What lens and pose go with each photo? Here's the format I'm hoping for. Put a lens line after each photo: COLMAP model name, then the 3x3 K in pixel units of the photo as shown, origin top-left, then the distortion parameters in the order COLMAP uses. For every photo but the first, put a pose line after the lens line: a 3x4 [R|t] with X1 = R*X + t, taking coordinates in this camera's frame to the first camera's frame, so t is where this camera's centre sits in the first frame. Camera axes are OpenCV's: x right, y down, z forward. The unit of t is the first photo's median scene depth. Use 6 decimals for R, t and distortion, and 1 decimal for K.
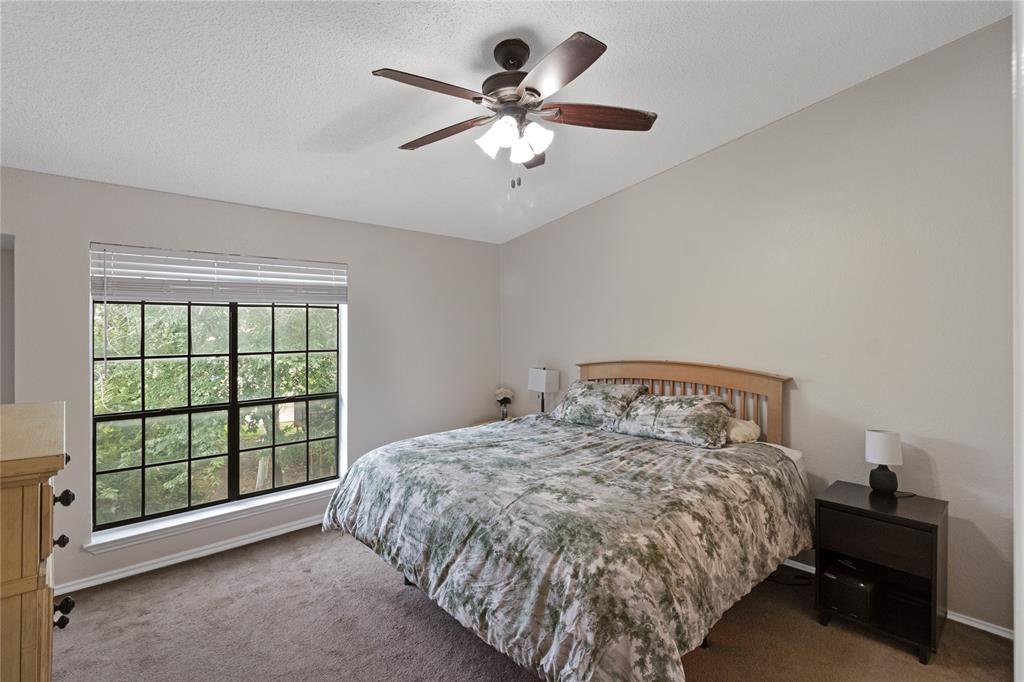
lens RADIAL K [[484.8, 0, 510.0], [0, 484.8, 332.2], [0, 0, 1]] dist [-0.001511, -0.000030]
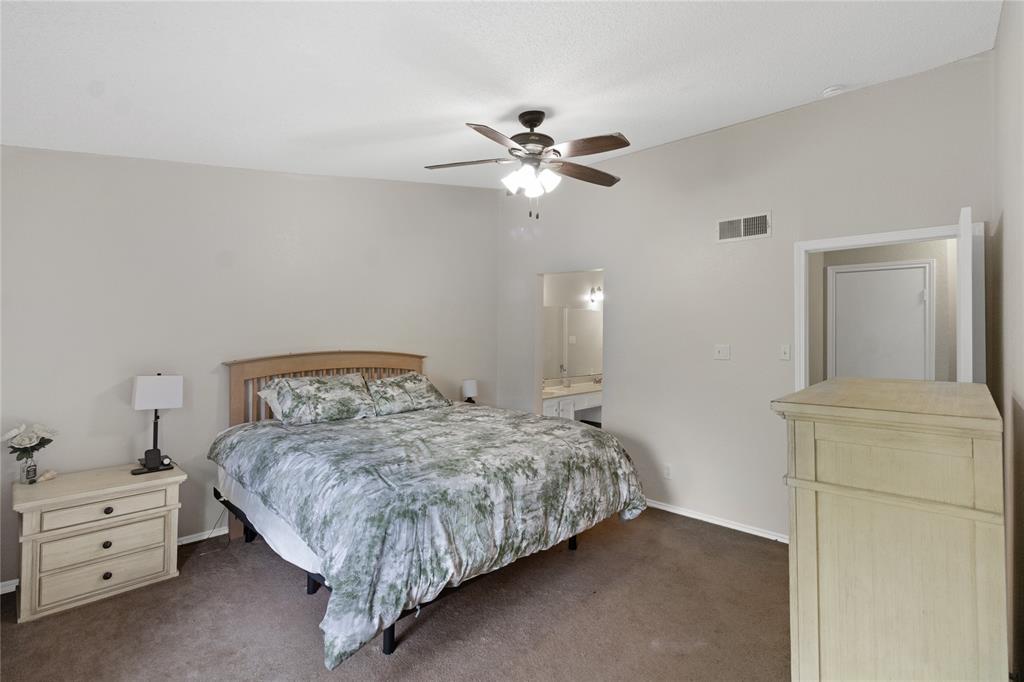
lens RADIAL K [[484.8, 0, 510.0], [0, 484.8, 332.2], [0, 0, 1]] dist [-0.001511, -0.000030]
pose [[-0.076163, -0.003627, 0.997089, -1.311157], [-0.008806, 0.999957, 0.002965, 0.018614], [-0.997057, -0.008555, -0.076191, 1.163350]]
